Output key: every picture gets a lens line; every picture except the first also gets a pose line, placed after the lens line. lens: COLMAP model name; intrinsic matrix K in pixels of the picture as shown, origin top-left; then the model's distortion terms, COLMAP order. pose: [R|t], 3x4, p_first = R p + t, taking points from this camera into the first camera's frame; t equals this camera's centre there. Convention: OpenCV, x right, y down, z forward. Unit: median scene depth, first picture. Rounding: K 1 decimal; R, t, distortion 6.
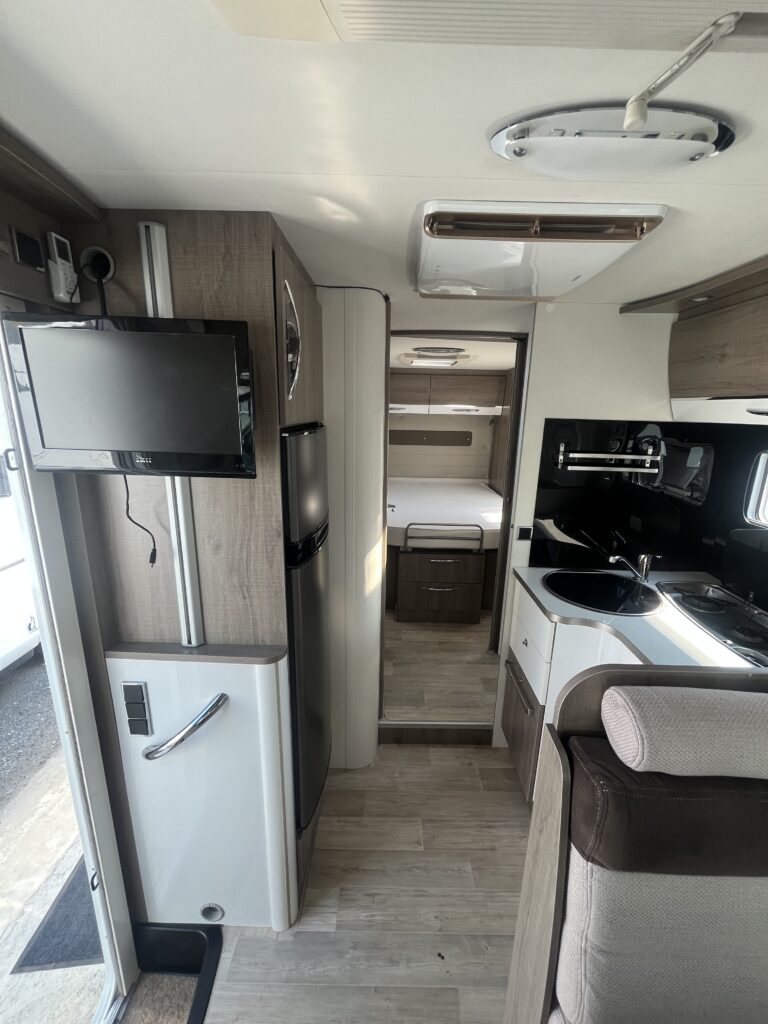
lens RADIAL K [[413.0, 0, 388.2], [0, 413.0, 512.5], [0, 0, 1]] dist [-0.002437, 0.000186]
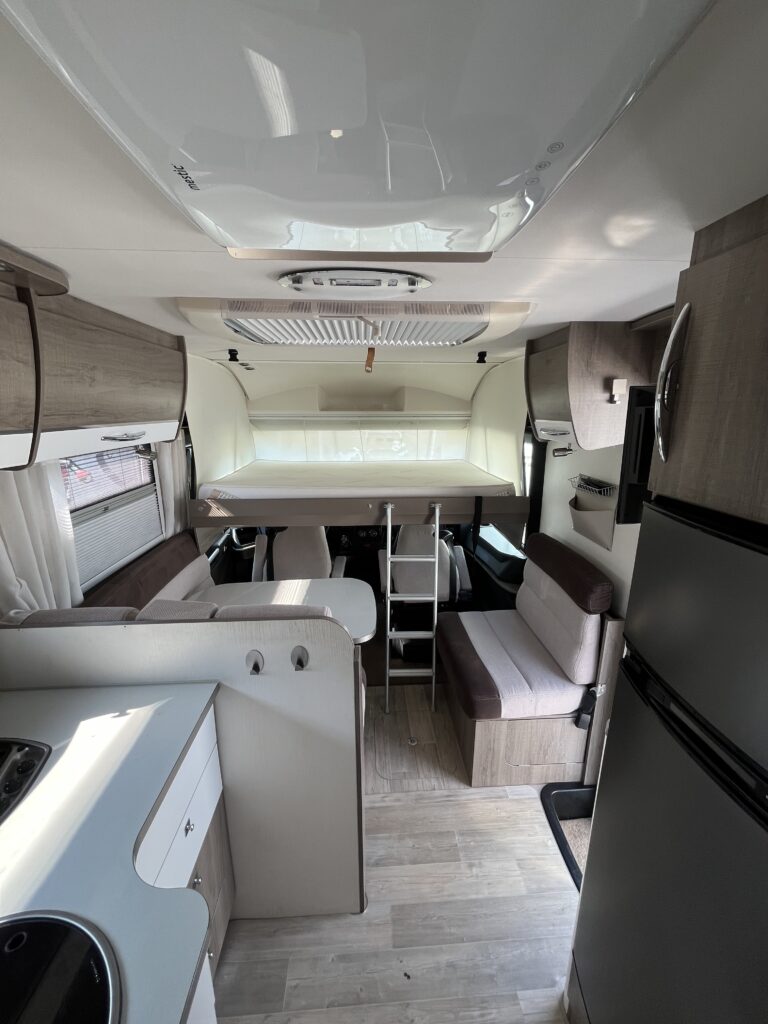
lens RADIAL K [[413.0, 0, 388.2], [0, 413.0, 512.5], [0, 0, 1]] dist [-0.002437, 0.000186]
pose [[-0.997312, -0.005299, -0.073081, 0.193214], [-0.039051, 0.882371, 0.468930, -0.319556], [0.062000, 0.470524, -0.880207, 1.022243]]
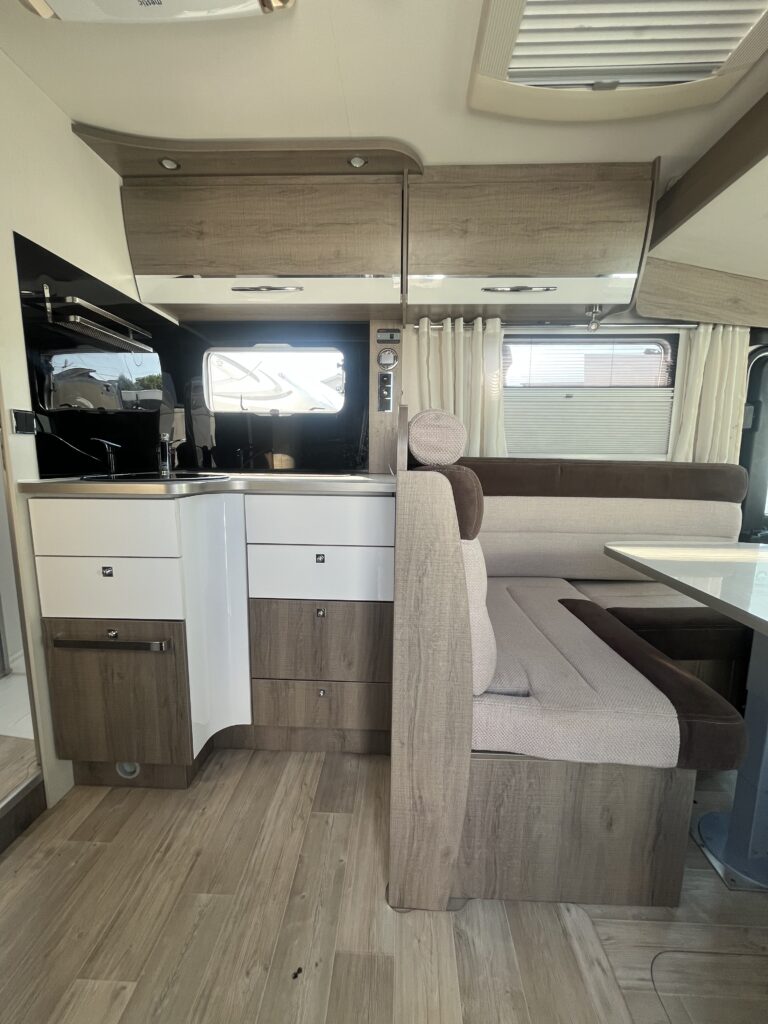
lens RADIAL K [[413.0, 0, 388.2], [0, 413.0, 512.5], [0, 0, 1]] dist [-0.002437, 0.000186]
pose [[0.030094, -0.163563, 0.986074, -0.299952], [0.230437, 0.961082, 0.152385, 0.225145], [-0.972622, 0.222642, 0.066613, 0.489011]]
